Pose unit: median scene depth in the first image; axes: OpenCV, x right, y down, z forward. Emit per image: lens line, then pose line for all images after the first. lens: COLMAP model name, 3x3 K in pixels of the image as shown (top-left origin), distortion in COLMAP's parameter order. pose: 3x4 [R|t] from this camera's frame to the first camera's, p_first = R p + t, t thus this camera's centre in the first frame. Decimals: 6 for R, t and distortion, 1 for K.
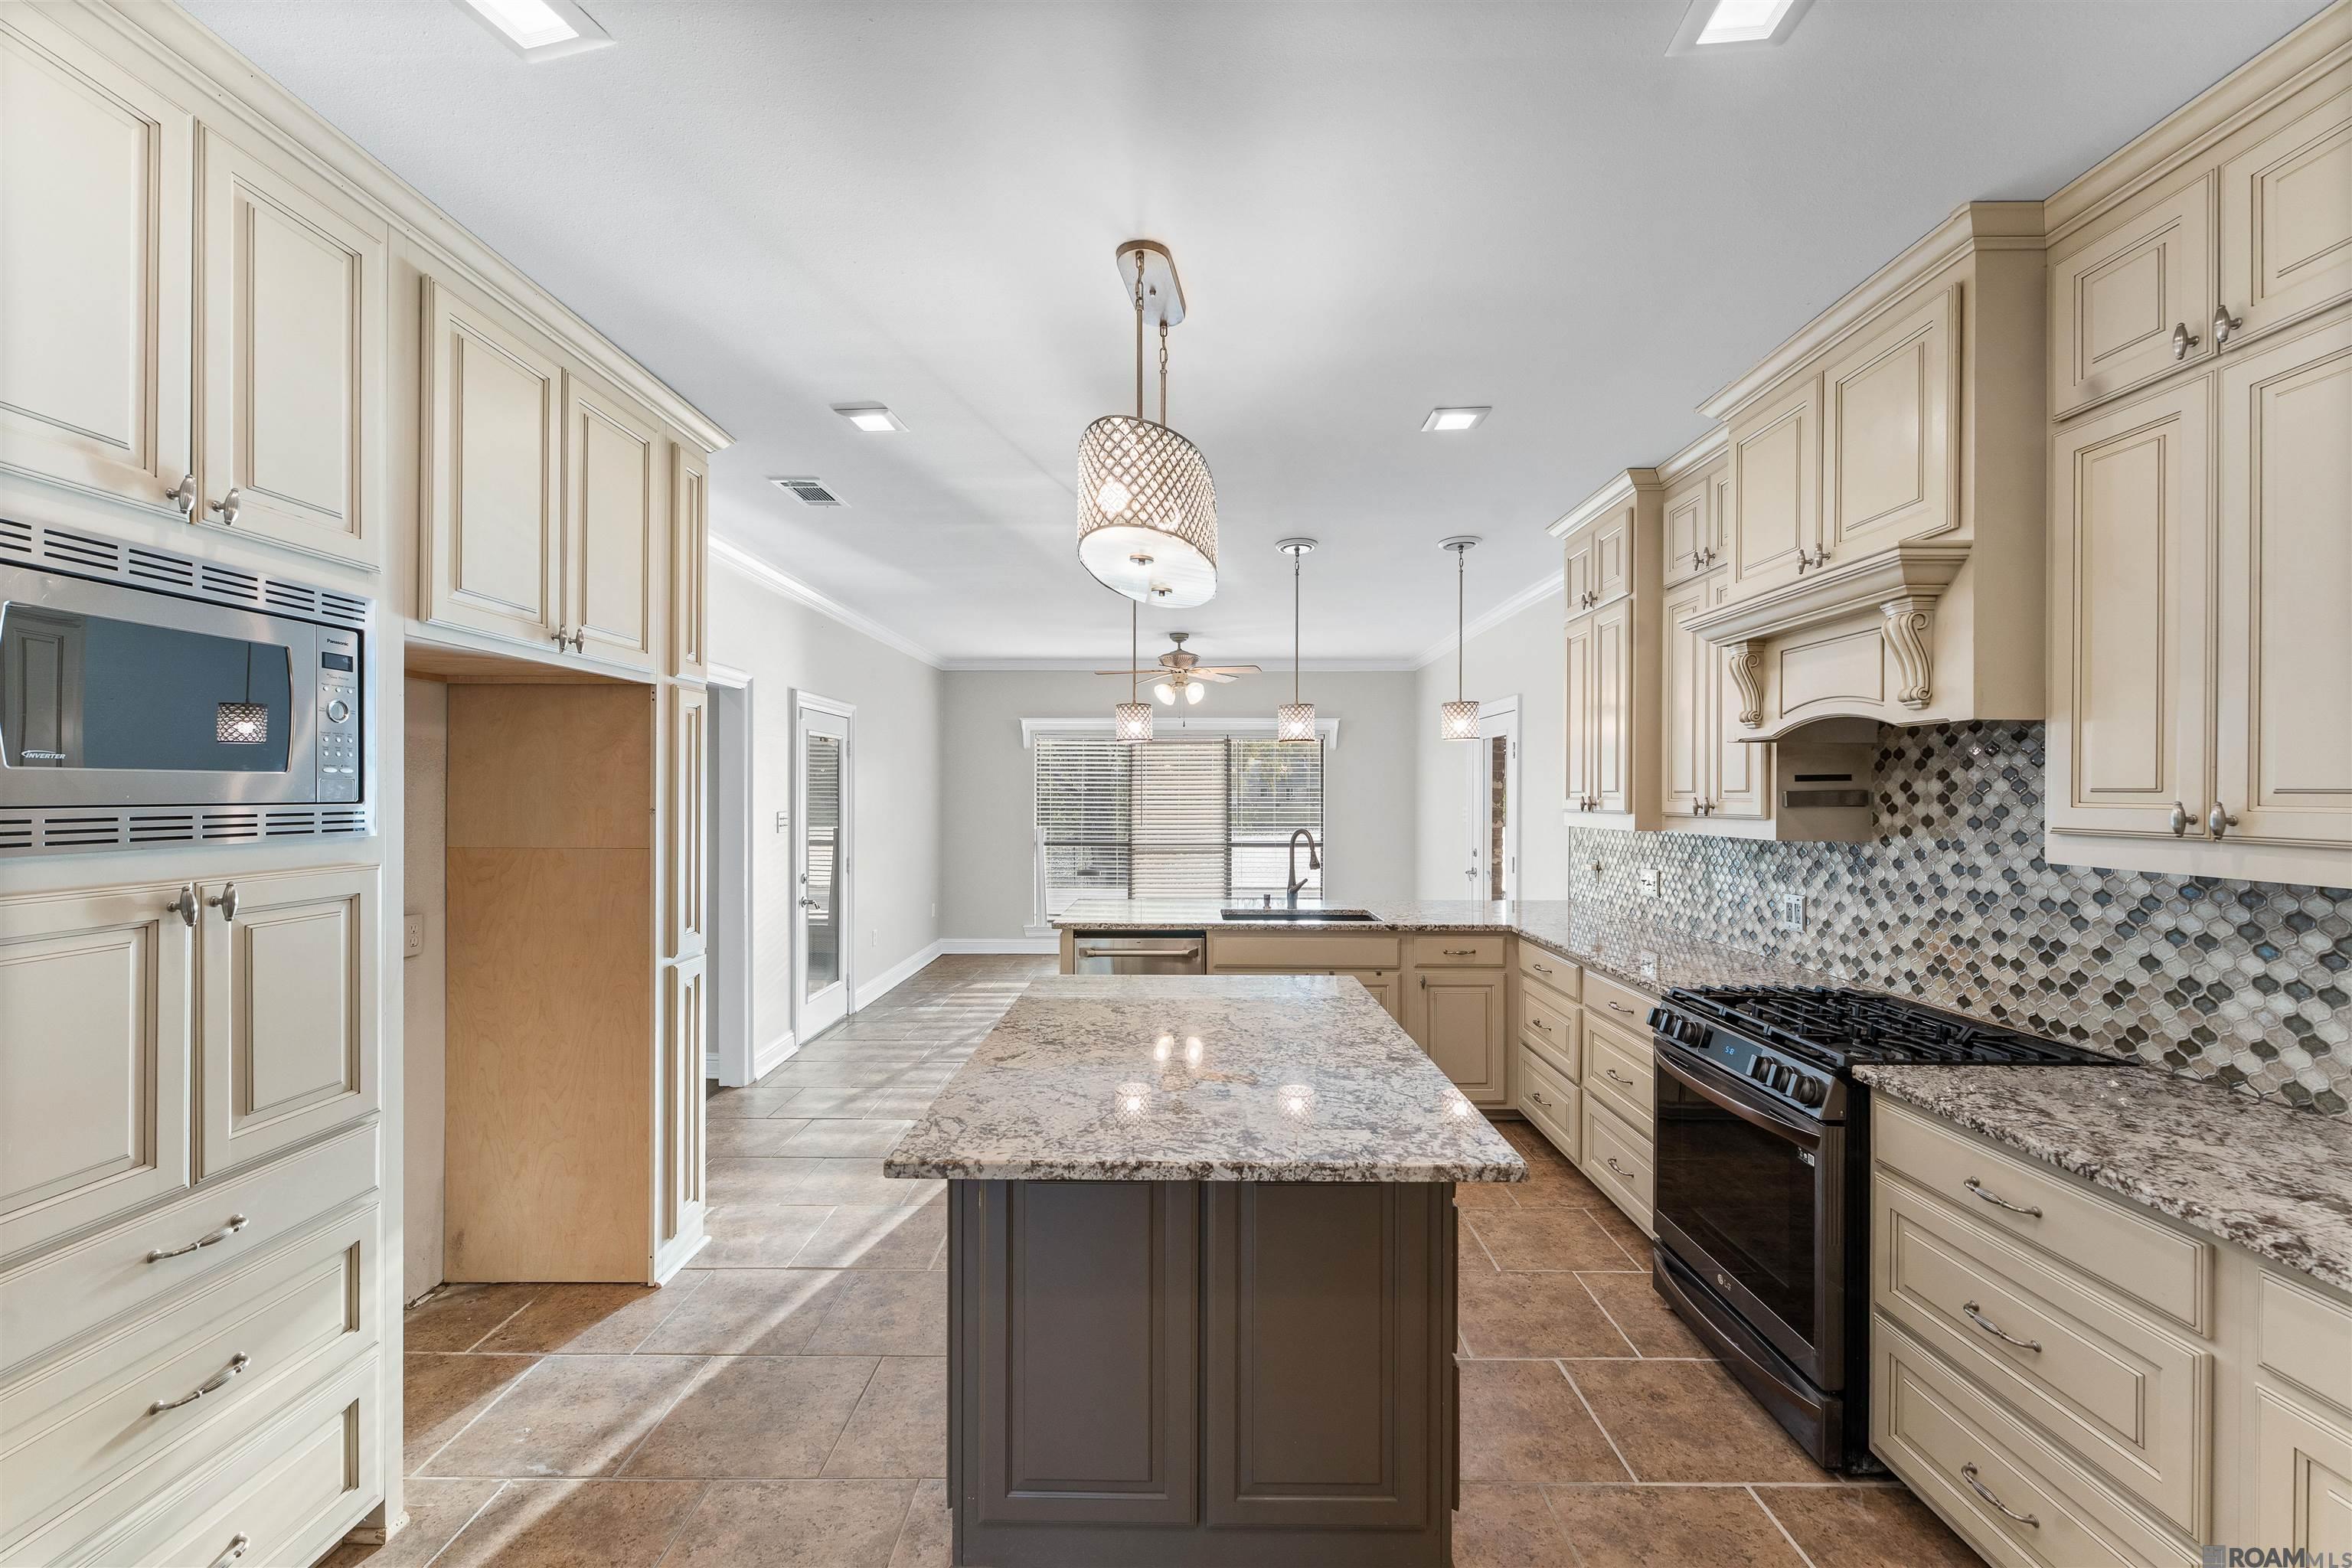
lens RADIAL K [[947.4, 0, 1175.9], [0, 947.4, 781.6], [0, 0, 1]] dist [-0.002277, 0.000142]
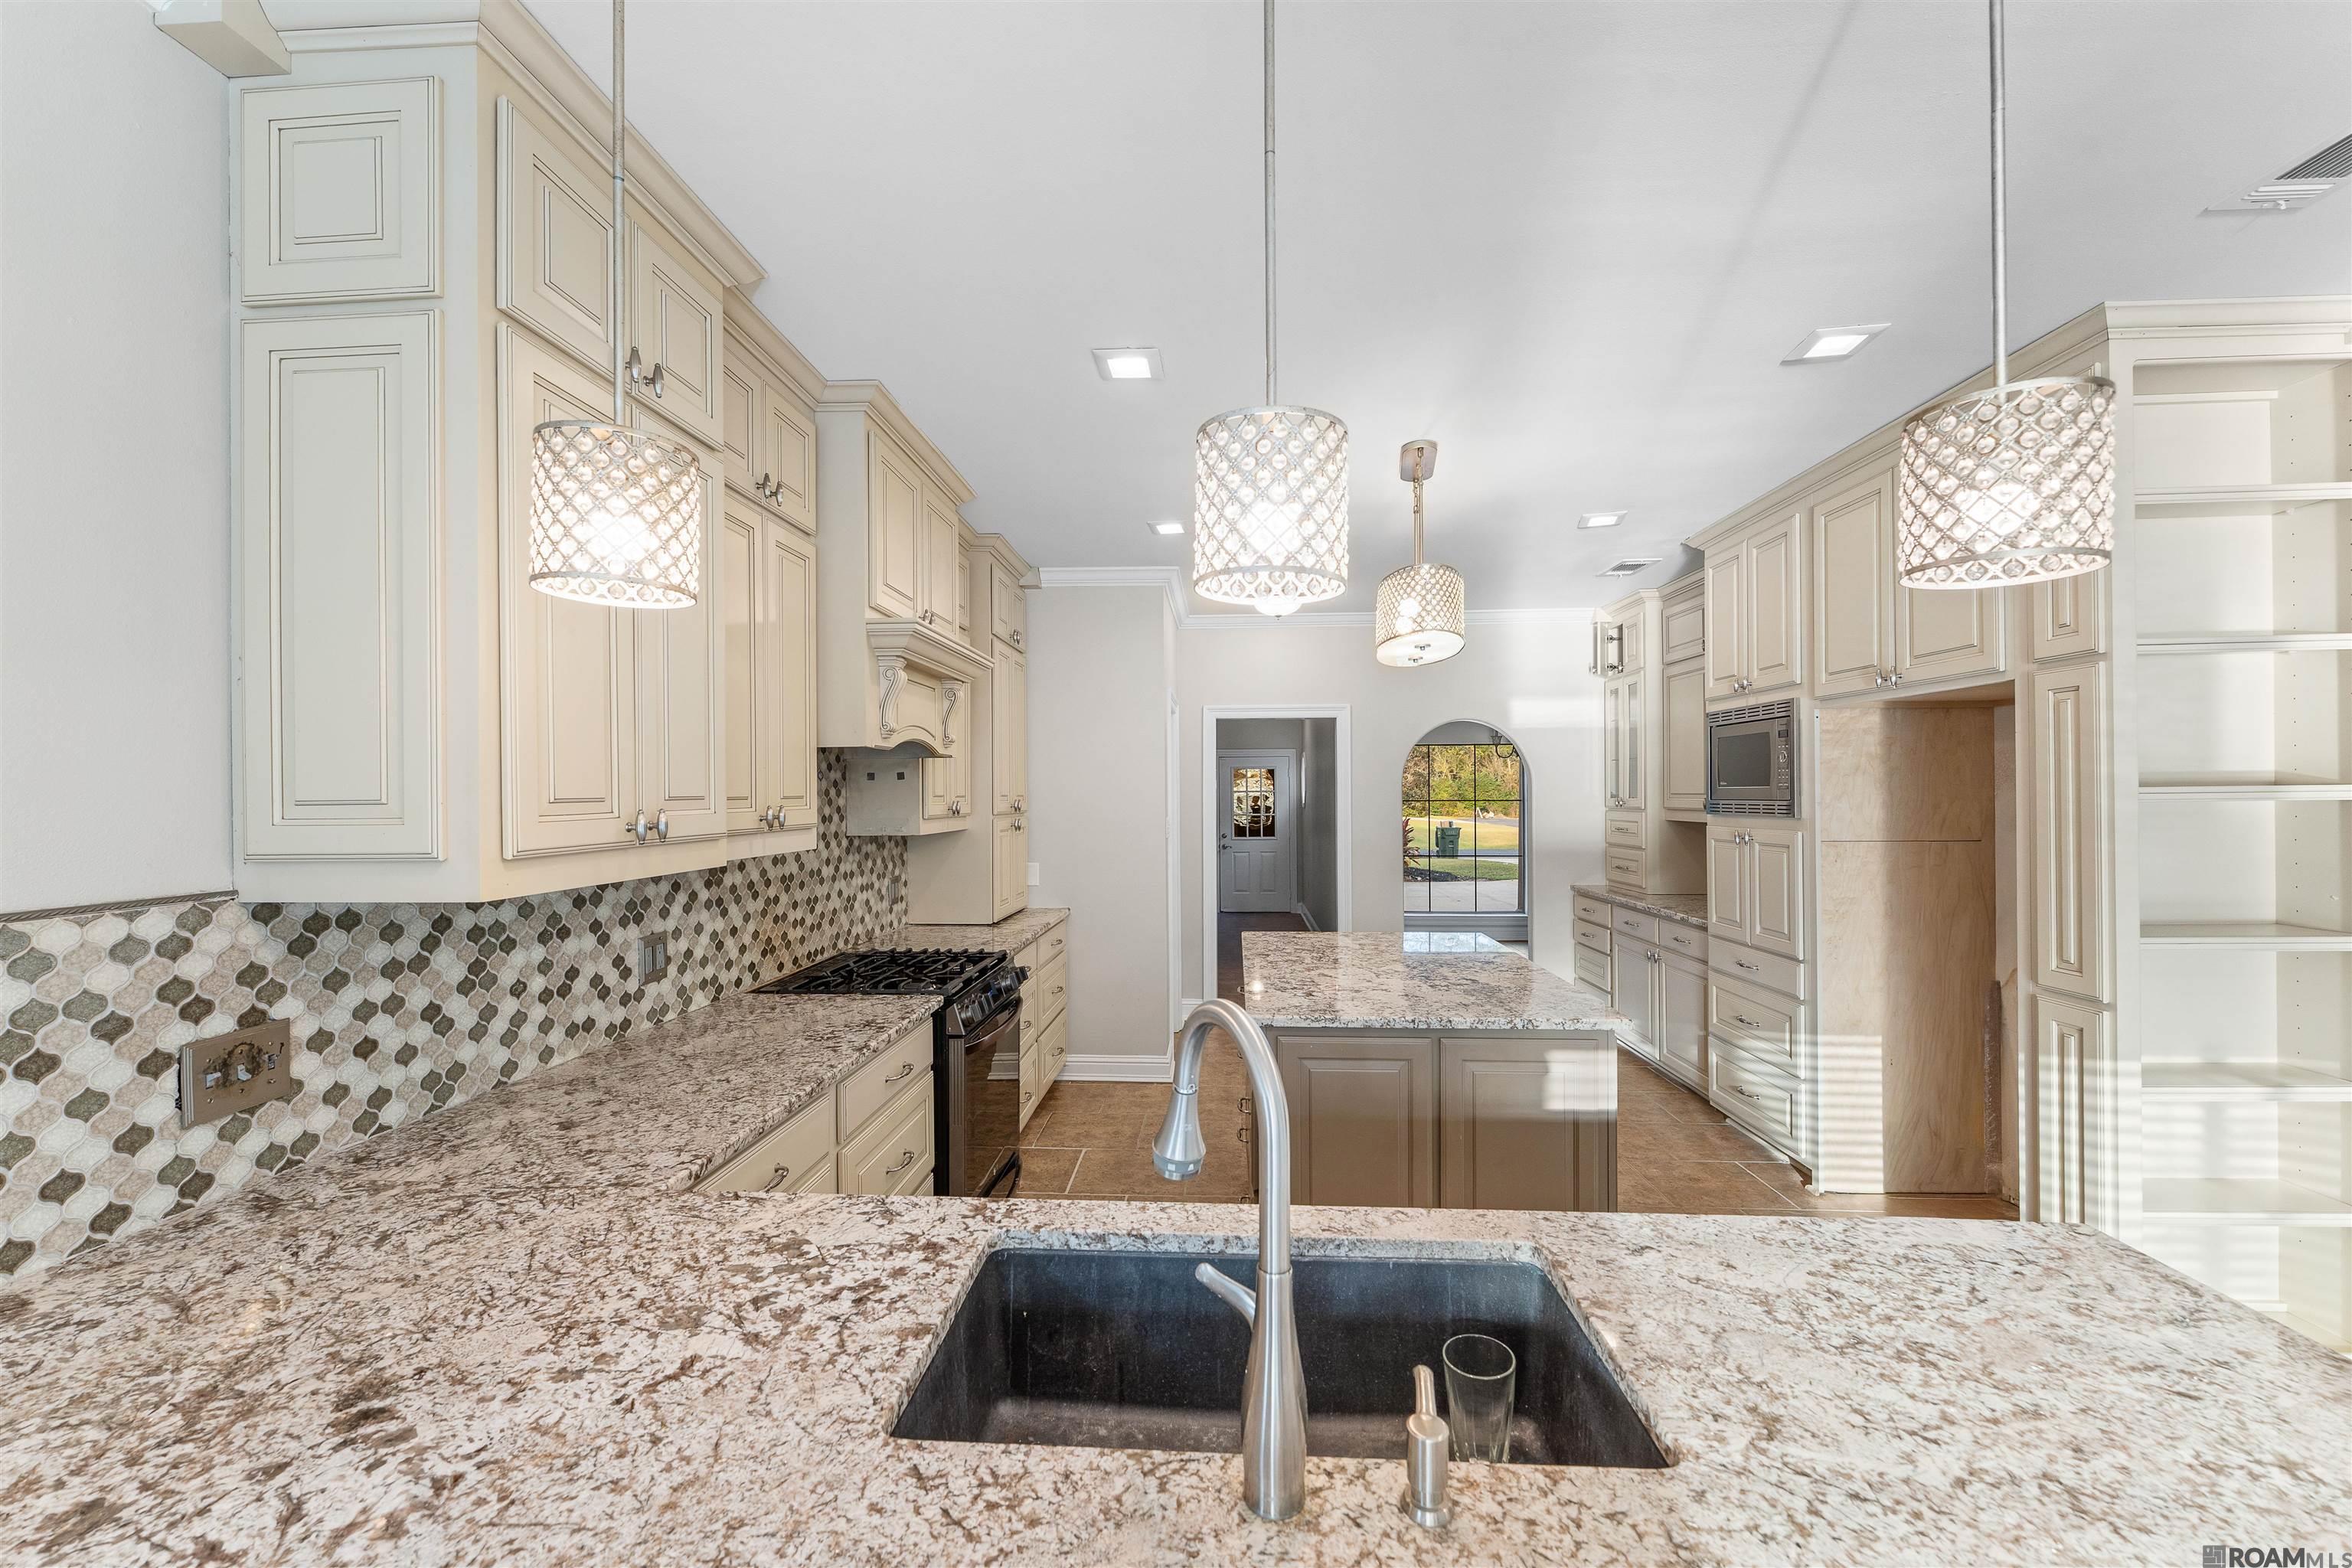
lens RADIAL K [[947.4, 0, 1175.9], [0, 947.4, 781.6], [0, 0, 1]] dist [-0.002277, 0.000142]
pose [[-0.998623, 0.002437, 0.052398, 0.222985], [0.001202, 0.999721, -0.023584, 0.017580], [-0.052441, -0.023489, -0.998348, 1.987096]]
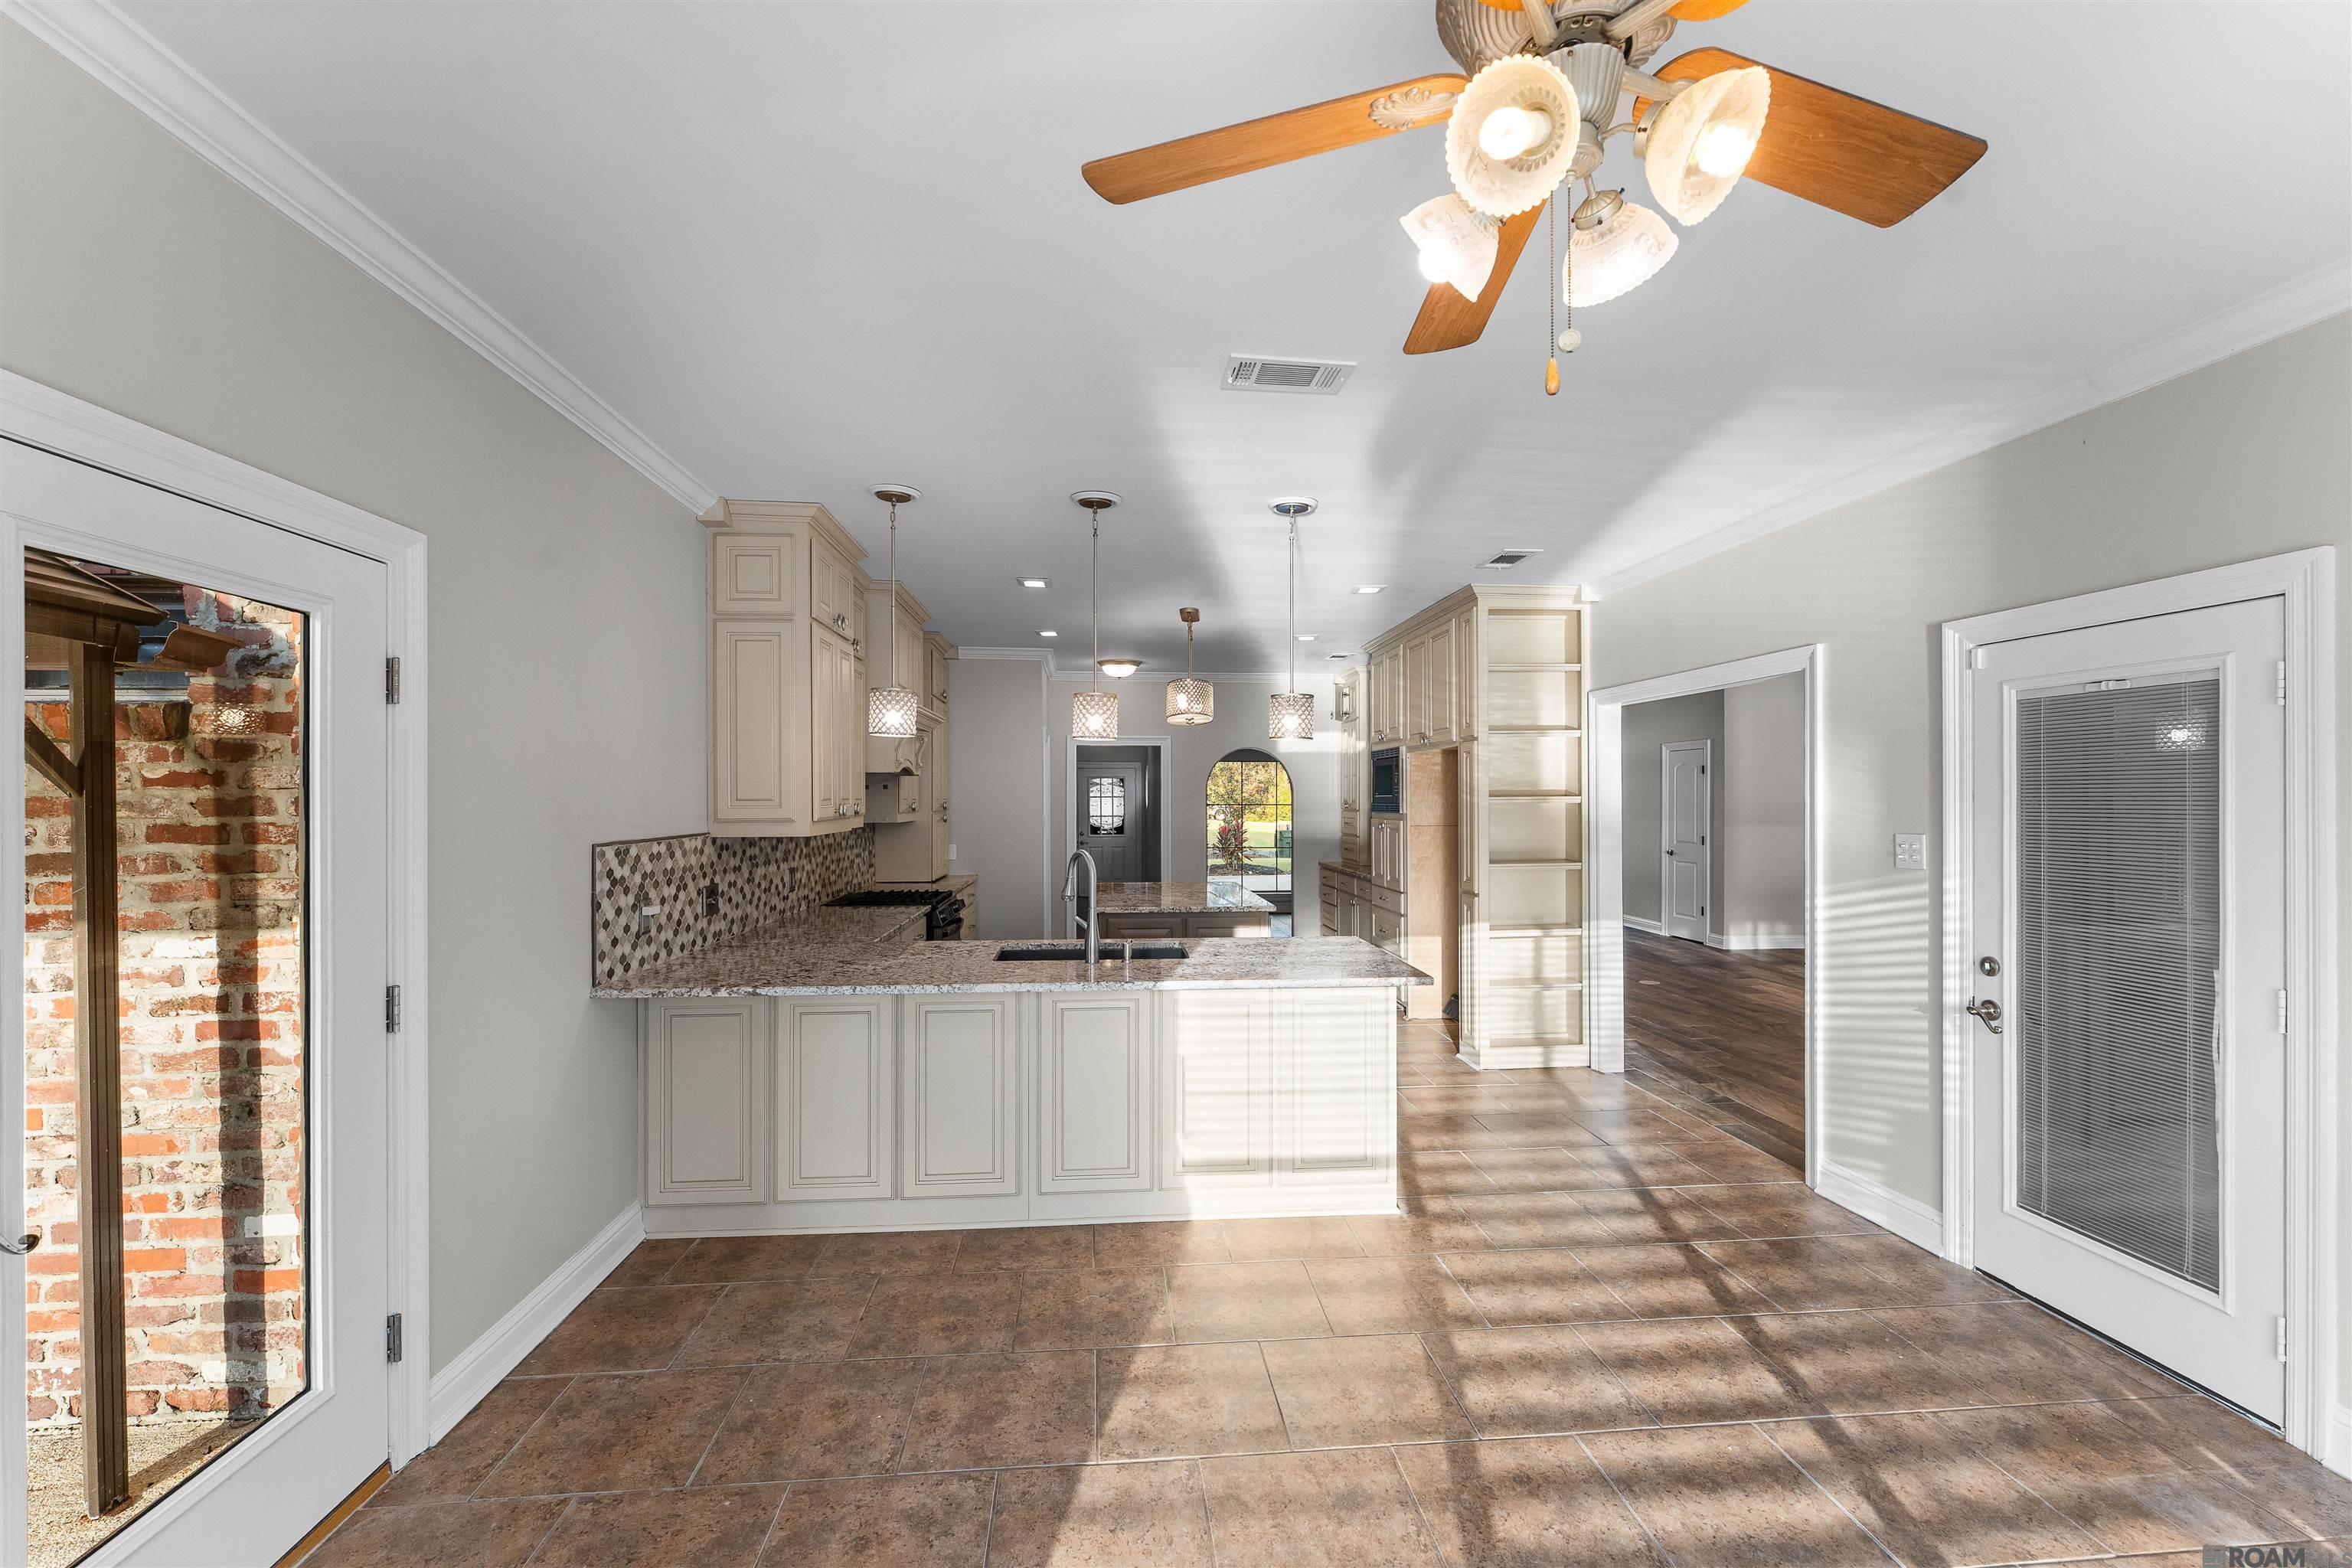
lens RADIAL K [[947.4, 0, 1175.9], [0, 947.4, 781.6], [0, 0, 1]] dist [-0.002277, 0.000142]
pose [[-0.995373, -0.003516, -0.096021, 0.217362], [-0.000696, 0.999568, -0.029388, 0.029549], [0.096083, -0.029185, -0.994945, 2.922532]]
